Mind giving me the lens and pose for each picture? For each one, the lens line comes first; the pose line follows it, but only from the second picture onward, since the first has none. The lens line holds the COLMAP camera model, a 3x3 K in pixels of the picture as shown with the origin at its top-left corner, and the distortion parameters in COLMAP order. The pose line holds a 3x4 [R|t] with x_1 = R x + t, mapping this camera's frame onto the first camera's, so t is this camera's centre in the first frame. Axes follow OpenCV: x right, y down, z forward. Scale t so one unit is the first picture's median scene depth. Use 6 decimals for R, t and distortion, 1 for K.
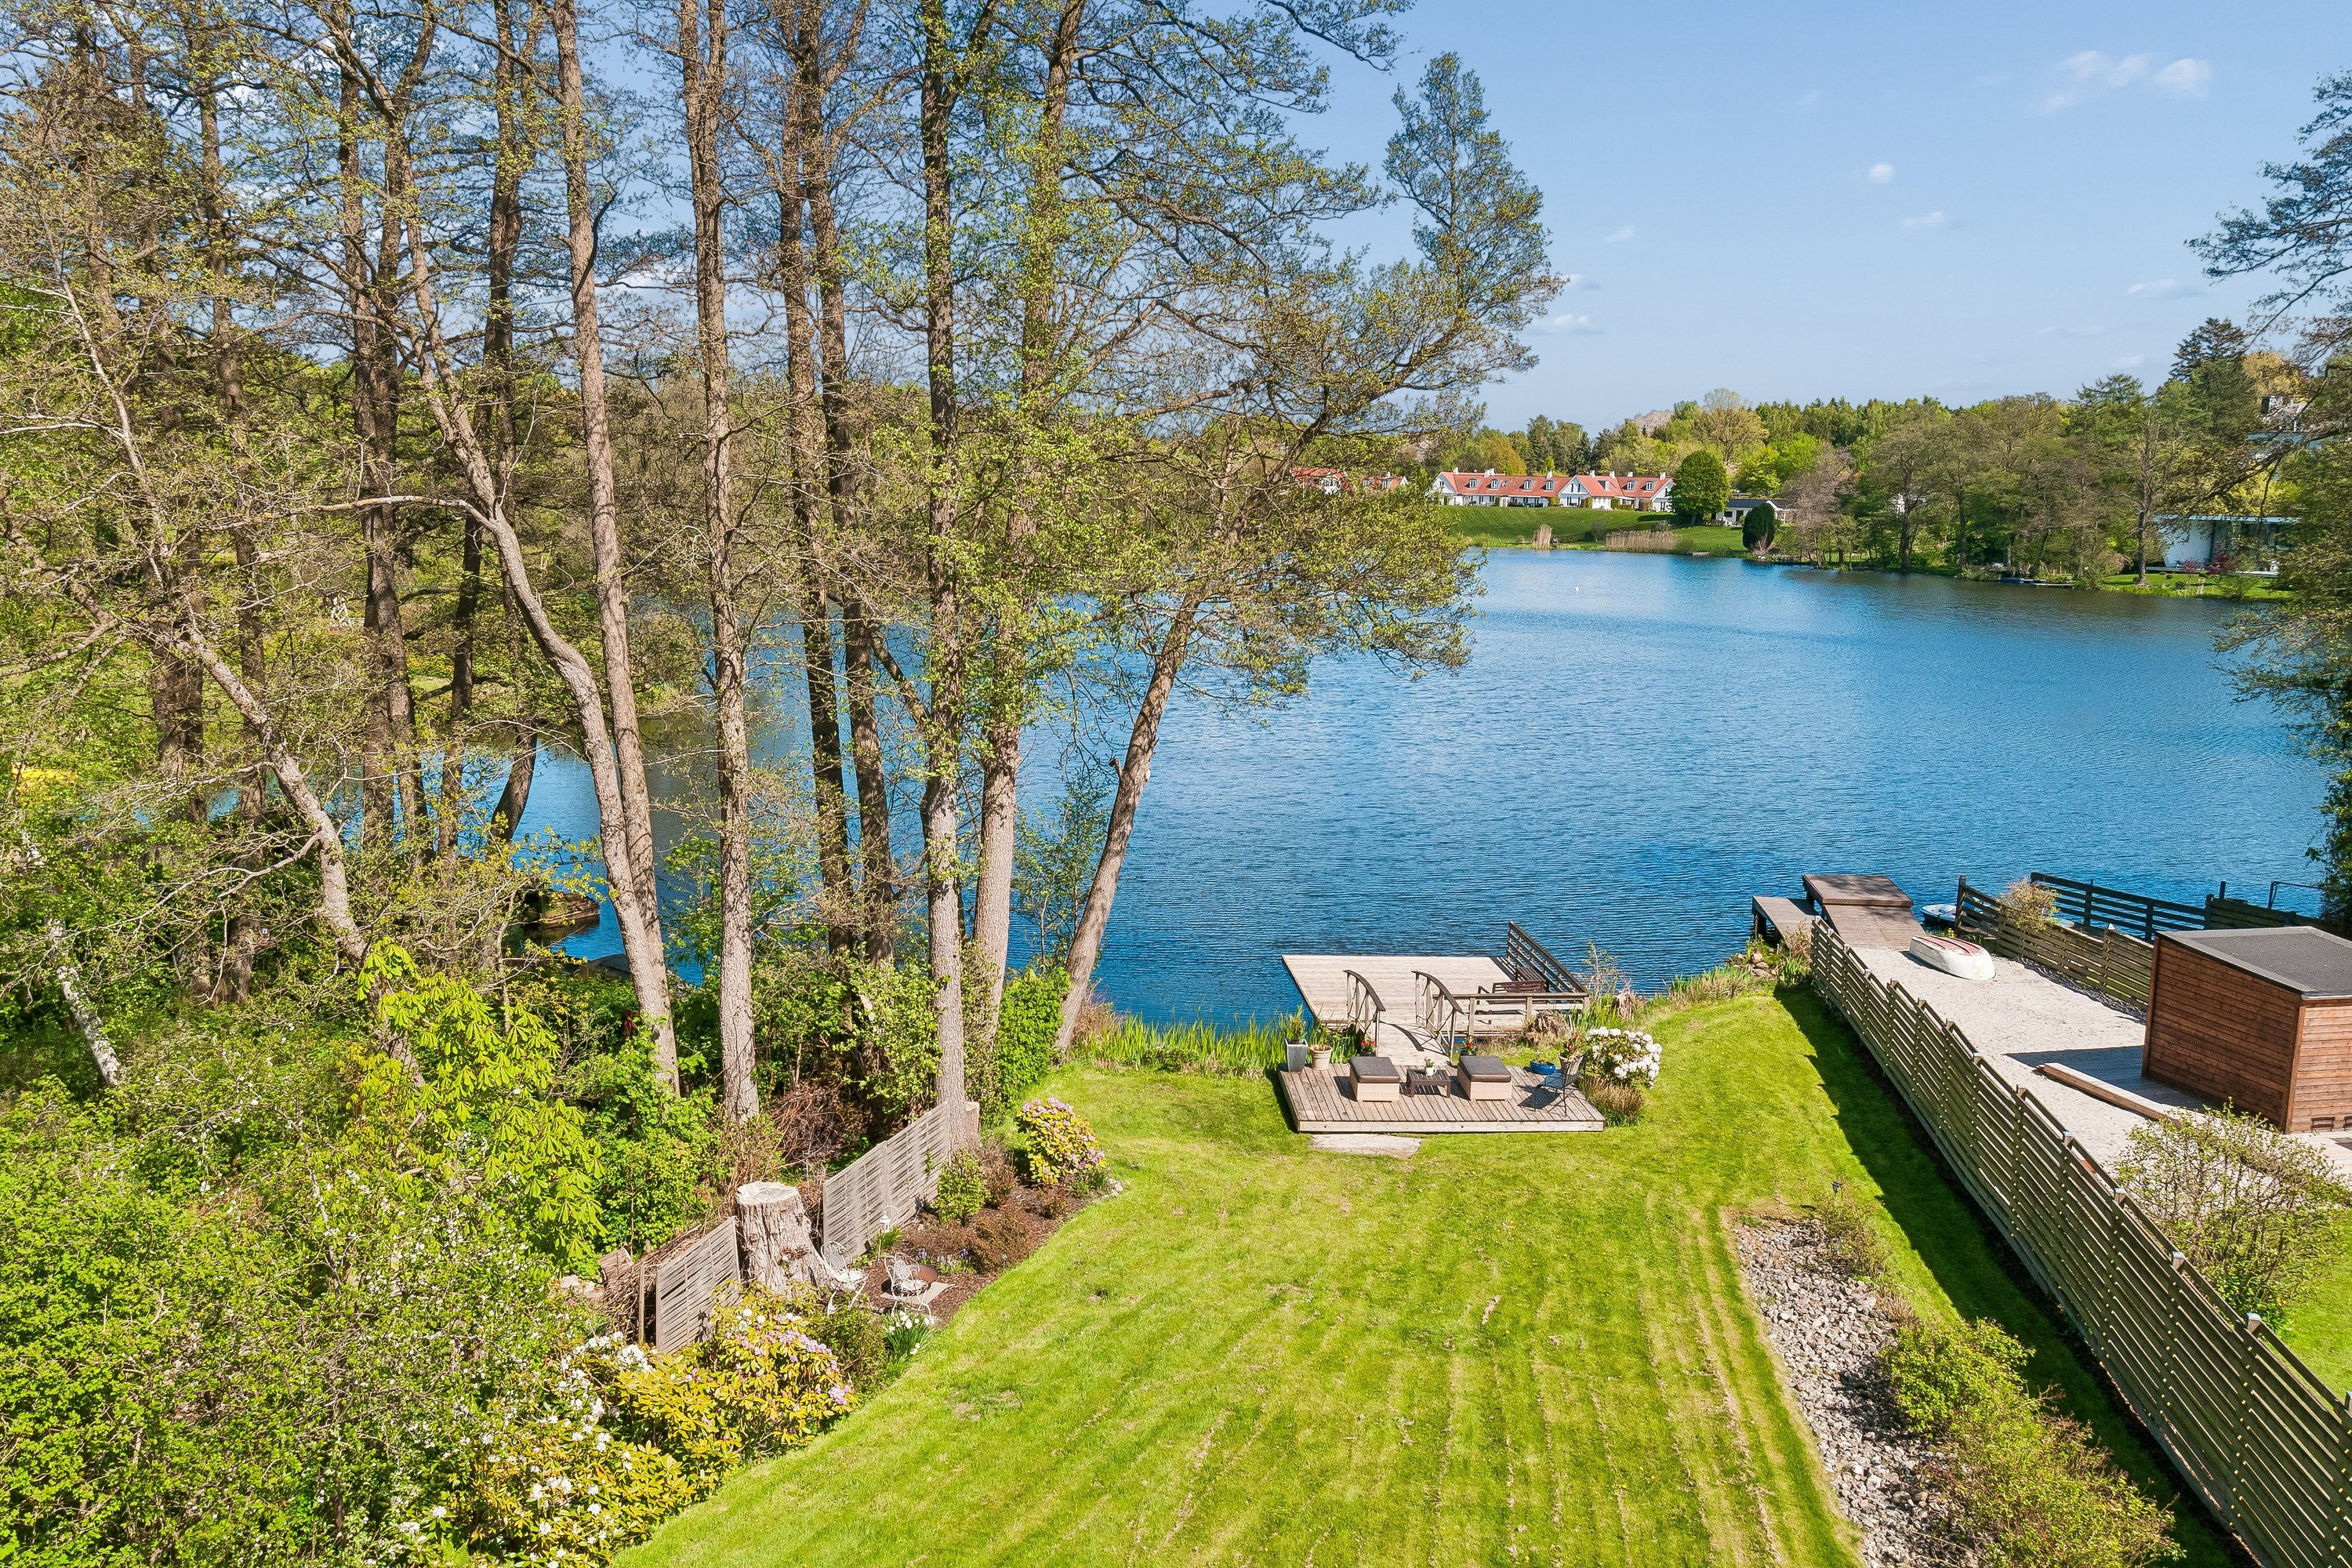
lens RADIAL K [[2042.5, 0, 1223.7], [0, 2042.5, 832.5], [0, 0, 1]] dist [-0.005642, 0.012056]
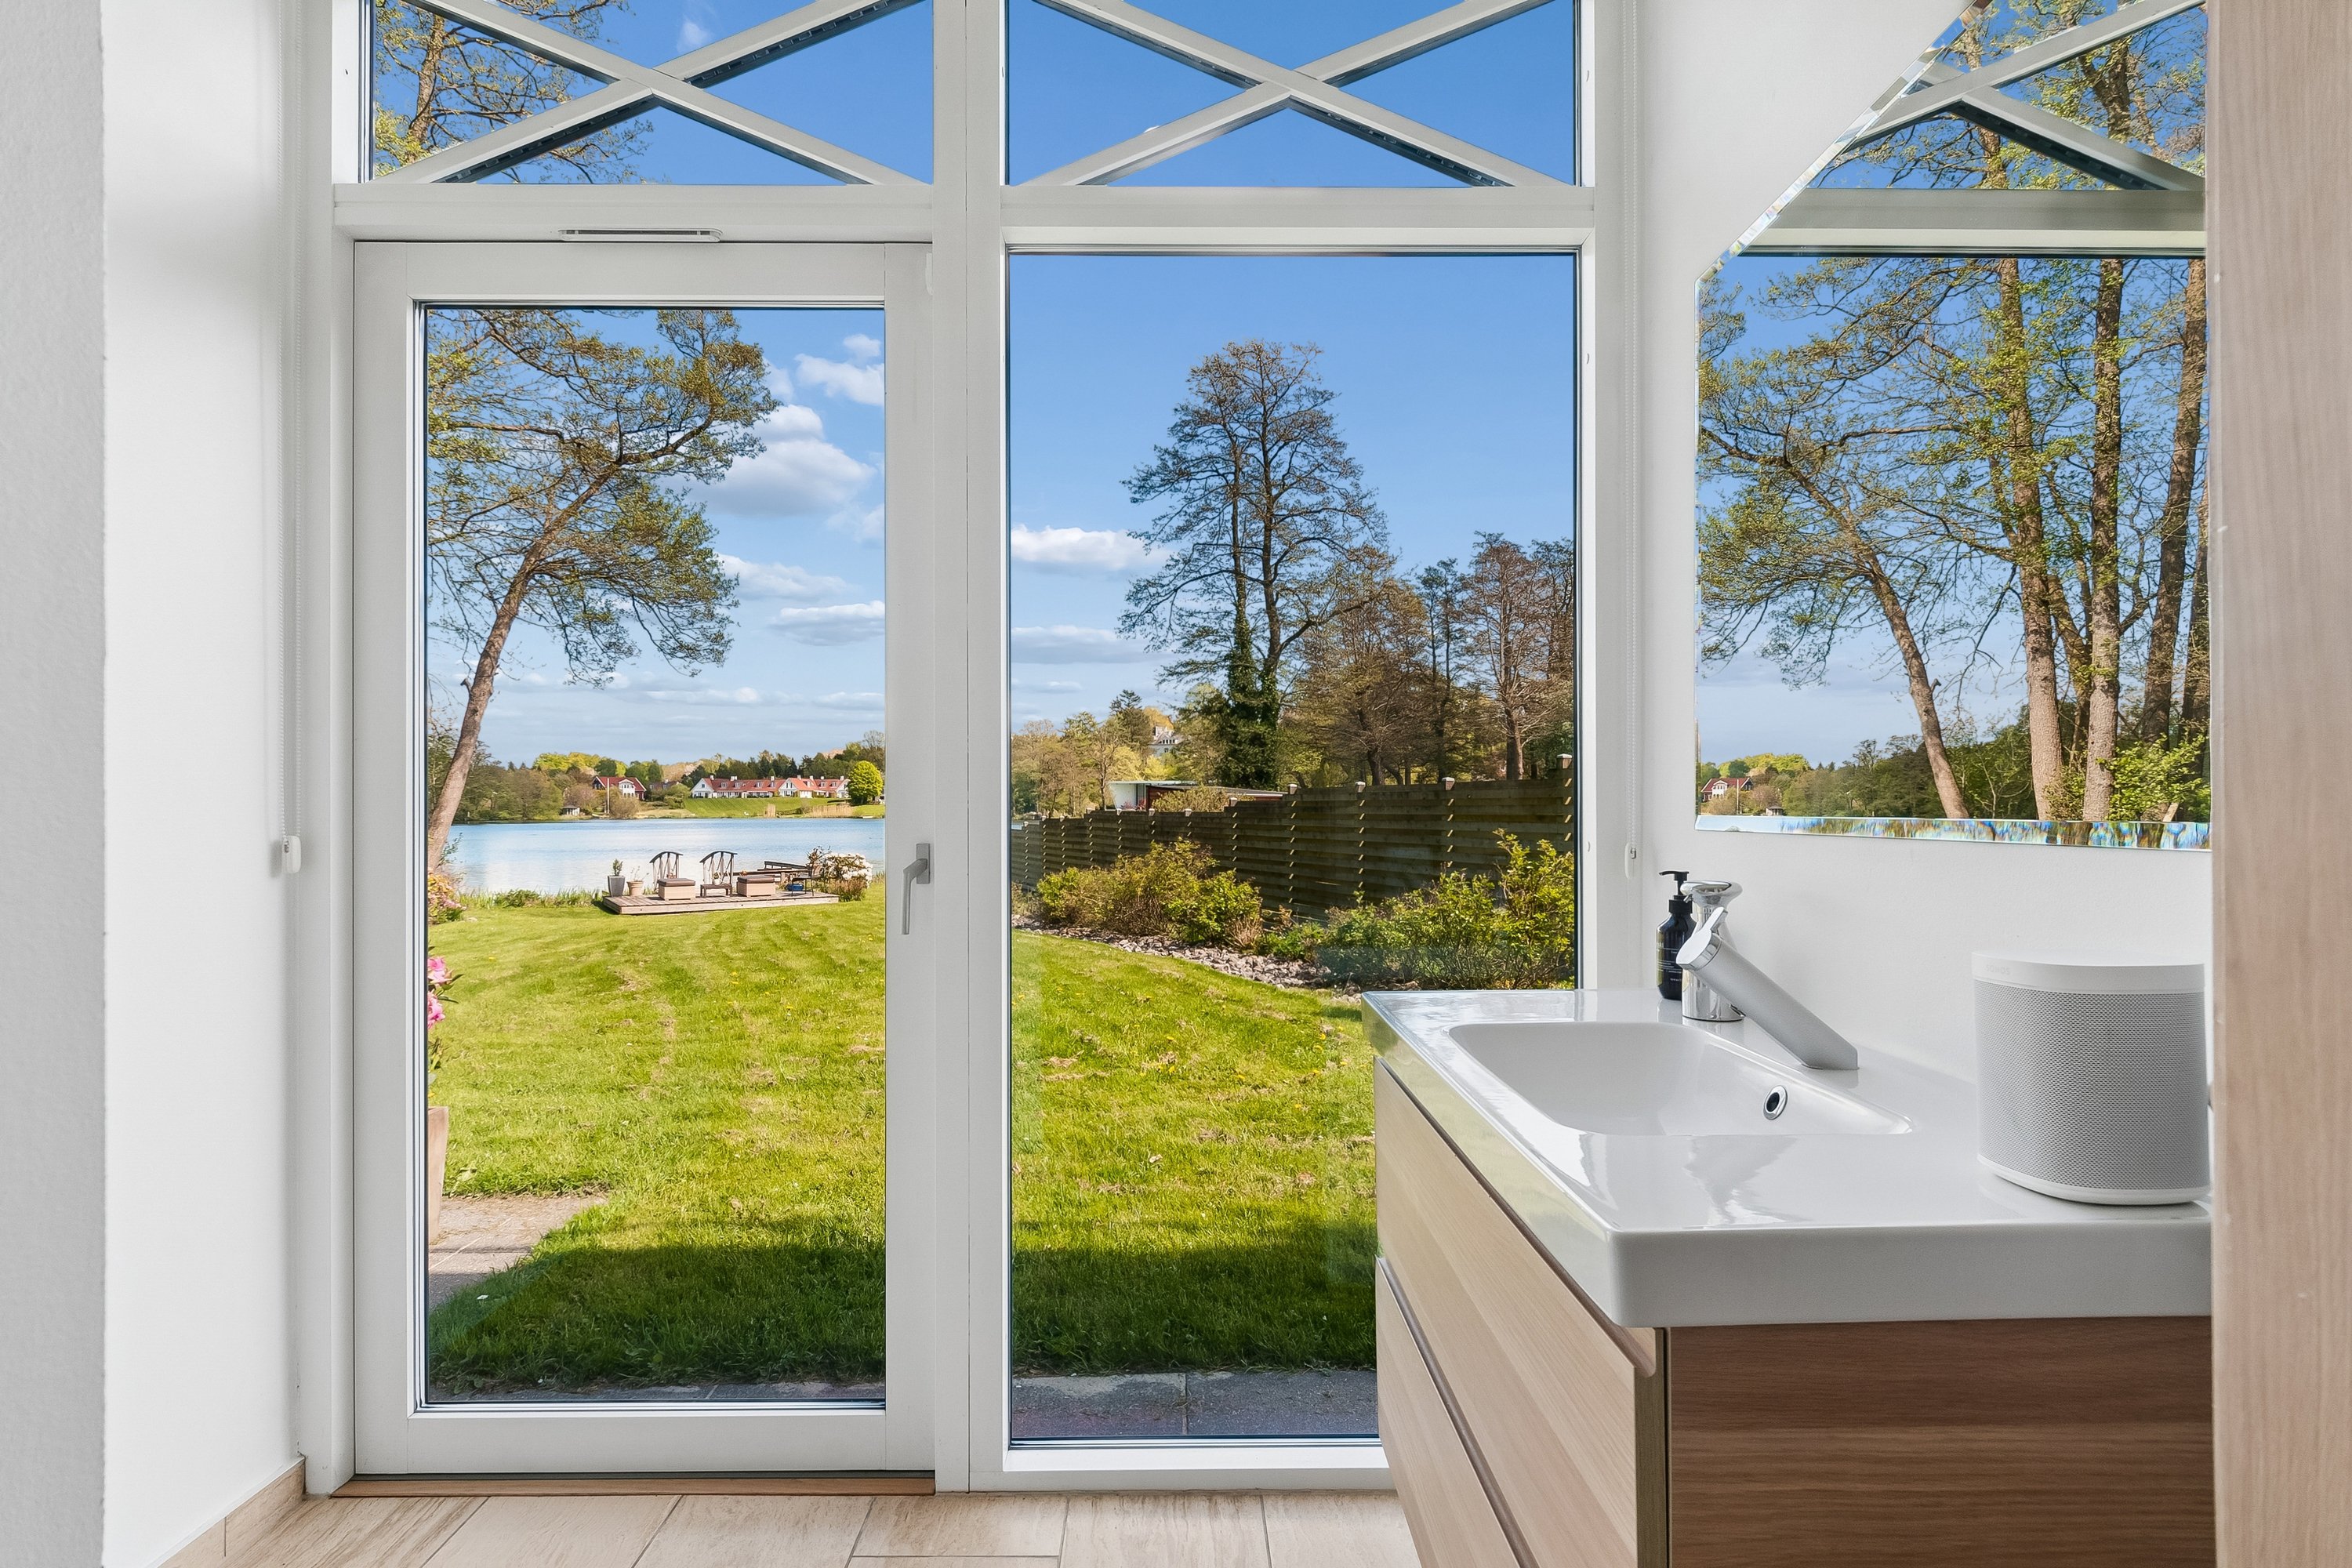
lens RADIAL K [[1190.4, 0, 1173.2], [0, 1190.4, 819.1], [0, 0, 1]] dist [0.015009, 0.000022]
pose [[0.886612, -0.026759, 0.461740, -0.004826], [0.099418, 0.986015, -0.133755, 0.236801], [-0.451703, 0.164494, 0.876873, 0.086904]]
